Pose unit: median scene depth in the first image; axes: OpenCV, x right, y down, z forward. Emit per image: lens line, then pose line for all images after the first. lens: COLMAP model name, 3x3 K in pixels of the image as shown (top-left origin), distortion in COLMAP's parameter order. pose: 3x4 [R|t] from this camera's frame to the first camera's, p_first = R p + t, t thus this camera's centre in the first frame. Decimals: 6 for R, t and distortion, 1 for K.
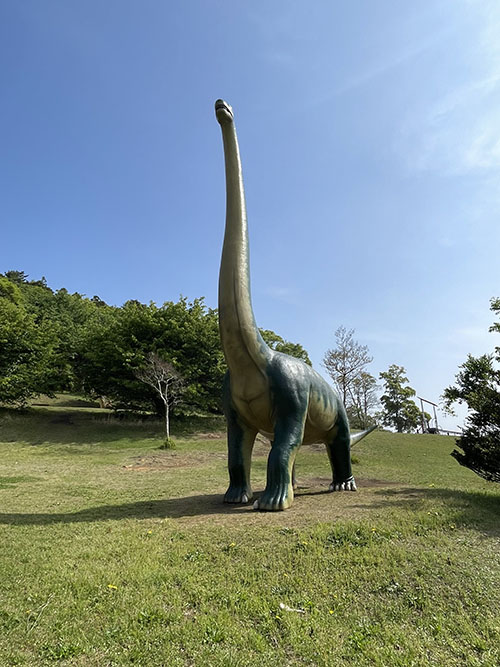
lens RADIAL K [[434.9, 0, 250.0], [0, 434.9, 333.5], [0, 0, 1]] dist [-0.010123, 0.001957]
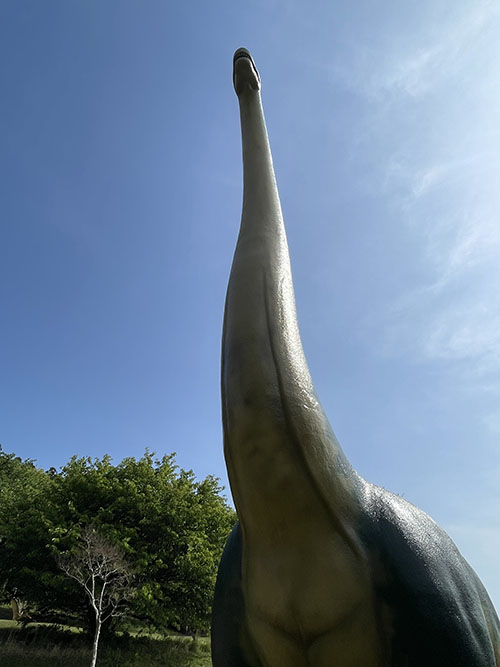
lens RADIAL K [[434.9, 0, 250.0], [0, 434.9, 333.5], [0, 0, 1]] dist [-0.010123, 0.001957]
pose [[0.997609, 0.054892, 0.041982, -0.024369], [-0.033196, 0.913467, -0.405557, 0.031491], [-0.060611, 0.403194, 0.913105, 0.236688]]
